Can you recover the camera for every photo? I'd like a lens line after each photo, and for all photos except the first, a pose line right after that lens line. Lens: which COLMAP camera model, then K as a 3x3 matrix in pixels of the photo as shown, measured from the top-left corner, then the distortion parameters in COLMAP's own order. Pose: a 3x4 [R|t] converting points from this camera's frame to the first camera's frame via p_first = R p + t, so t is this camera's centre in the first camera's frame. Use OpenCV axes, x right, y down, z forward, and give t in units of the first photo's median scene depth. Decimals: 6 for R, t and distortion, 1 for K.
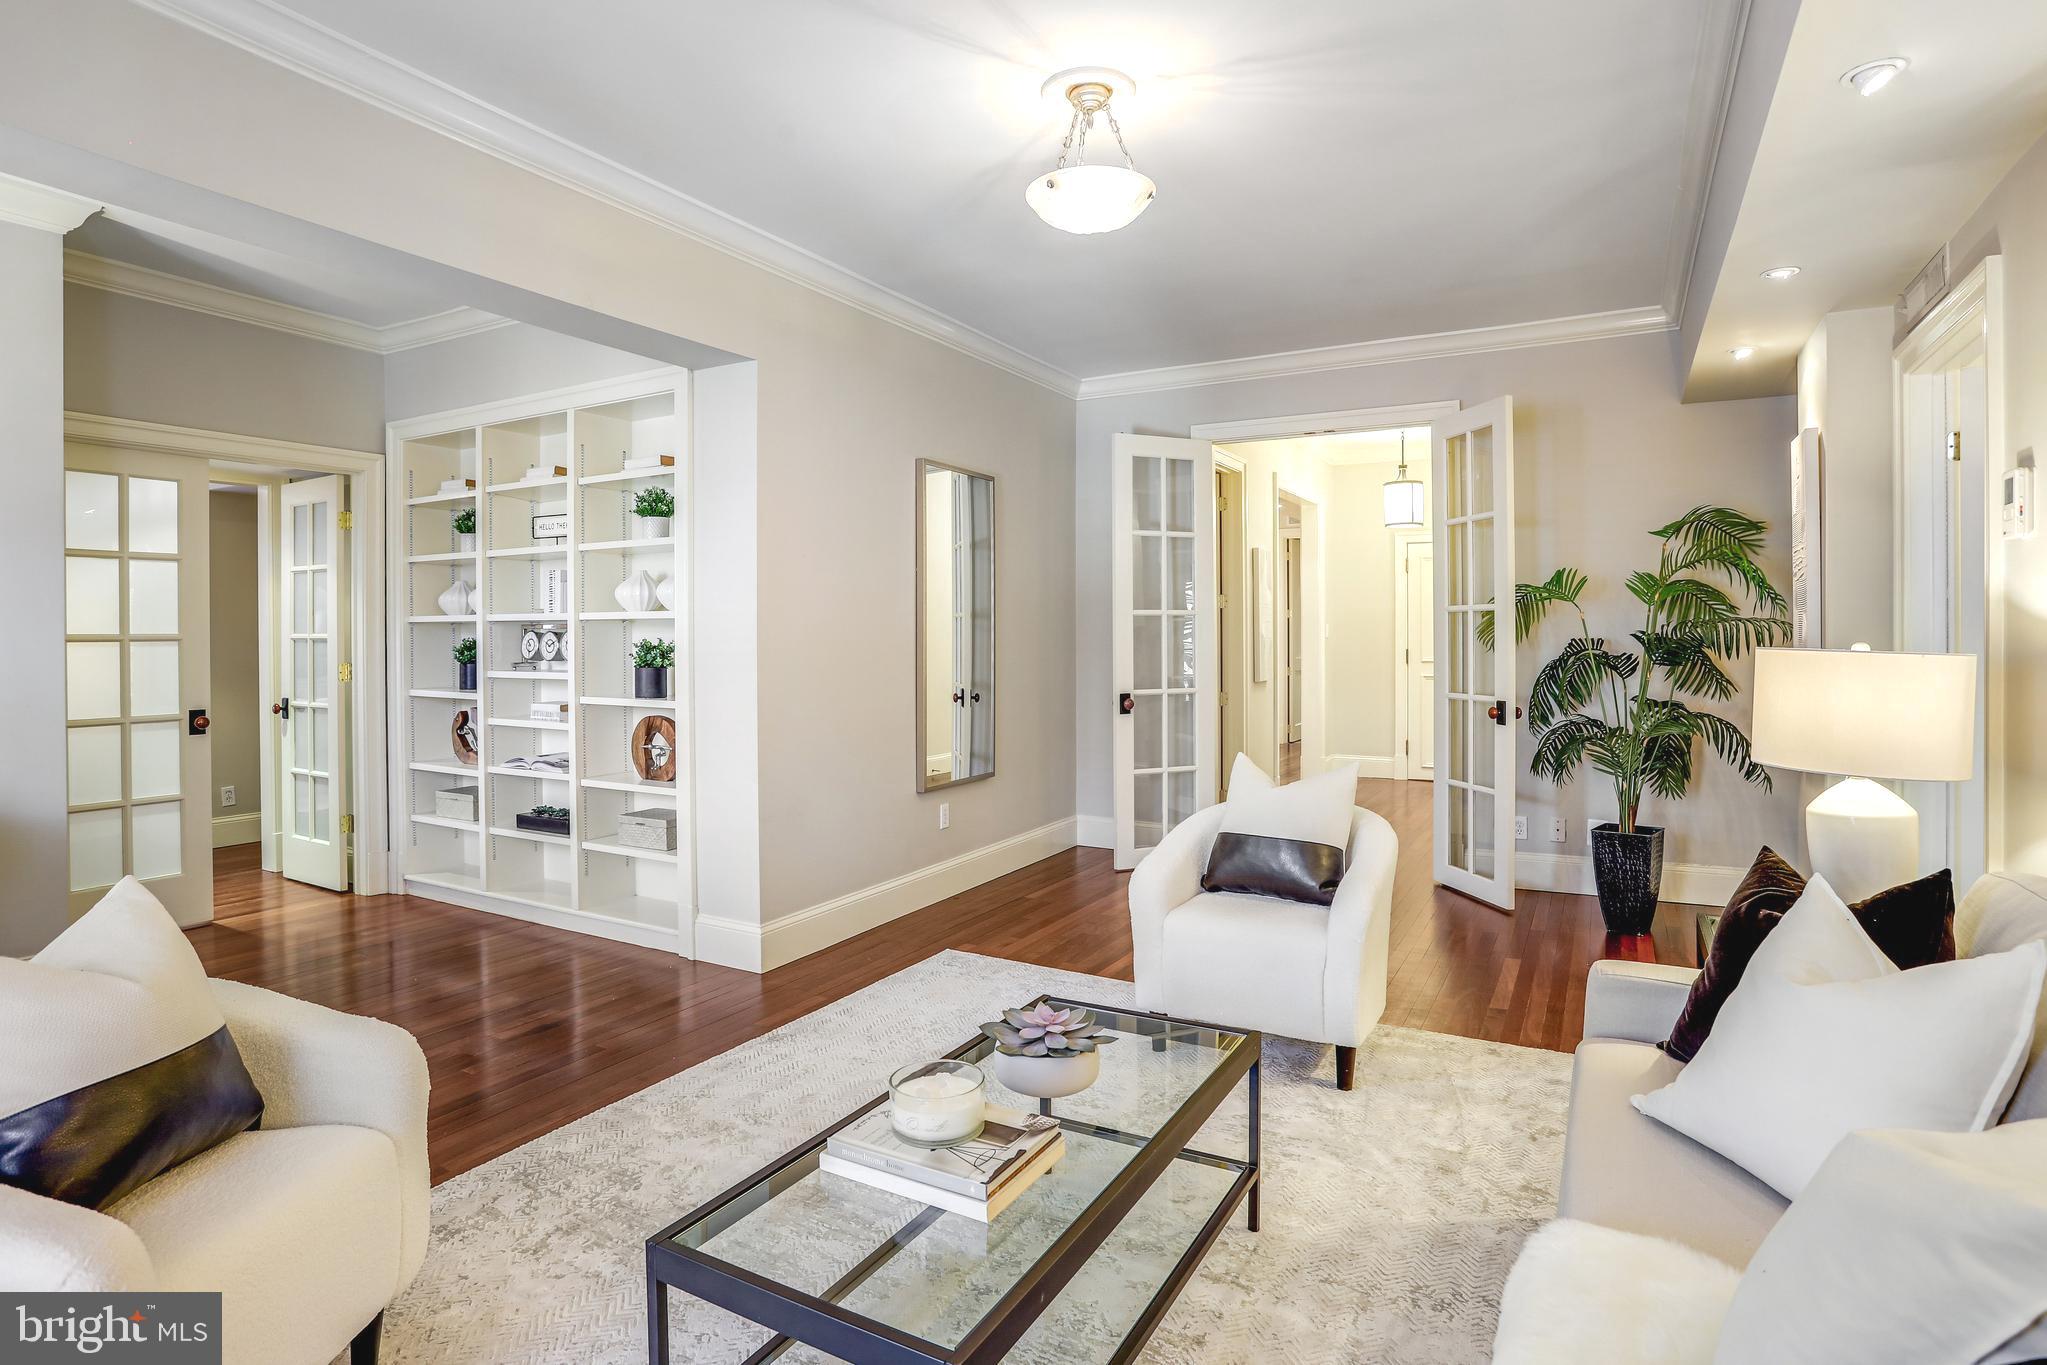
lens RADIAL K [[1053.3, 0, 1048.2], [0, 1053.3, 633.0], [0, 0, 1]] dist [-0.066978, 0.040513]
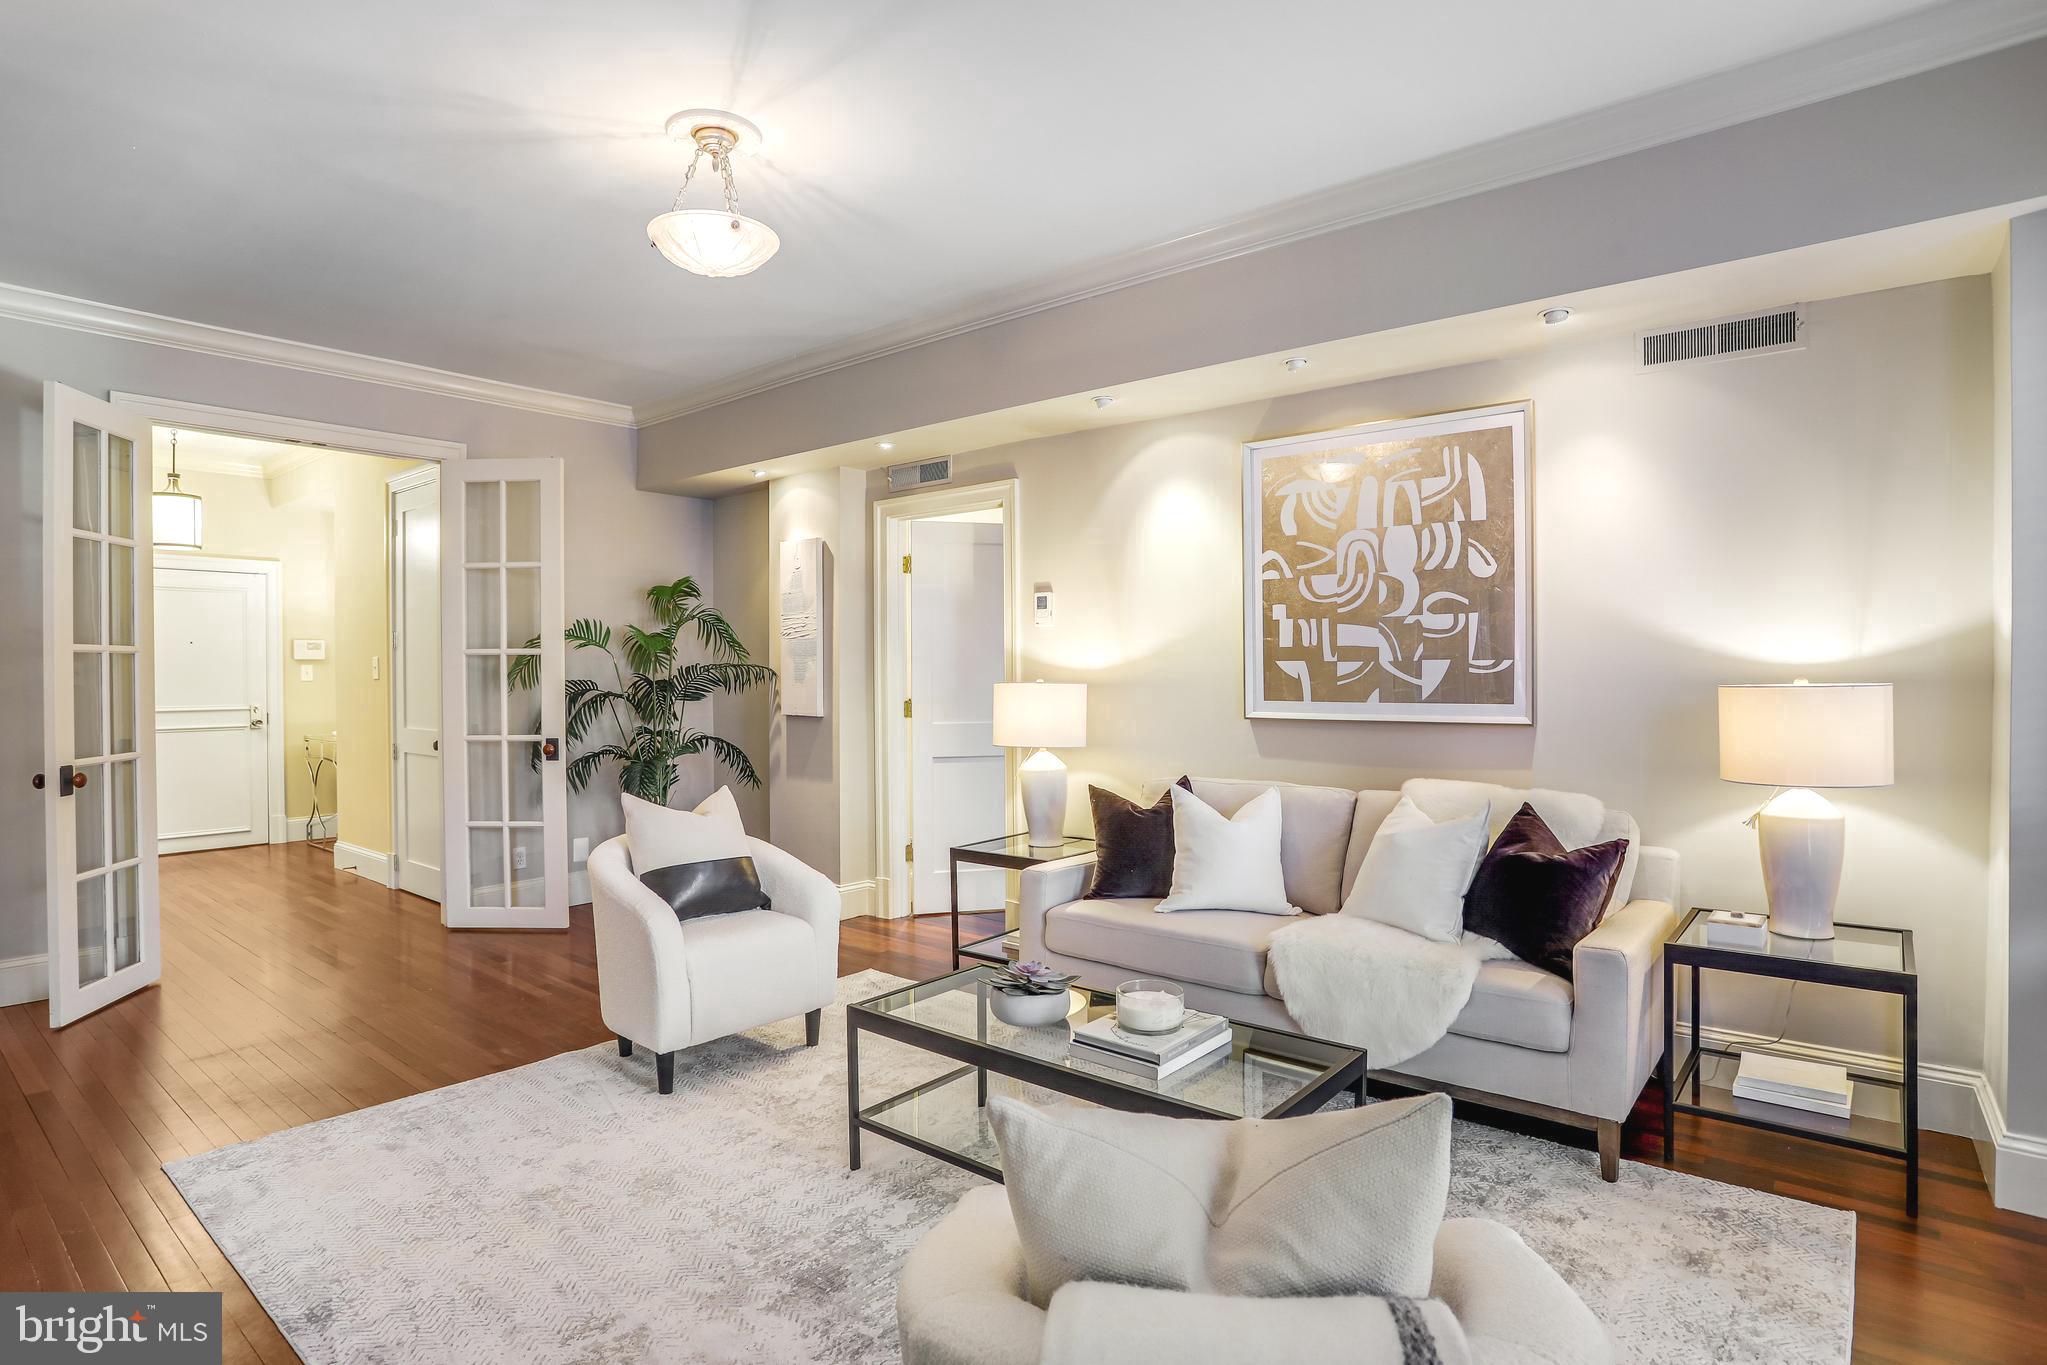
lens RADIAL K [[1031.9, 0, 1030.2], [0, 1031.9, 681.7], [0, 0, 1]] dist [-0.069536, 0.038803]
pose [[0.207680, -0.006080, 0.978178, -0.463653], [0.001517, 0.999981, 0.005893, 0.000132], [-0.978196, 0.000260, 0.207685, 0.272592]]
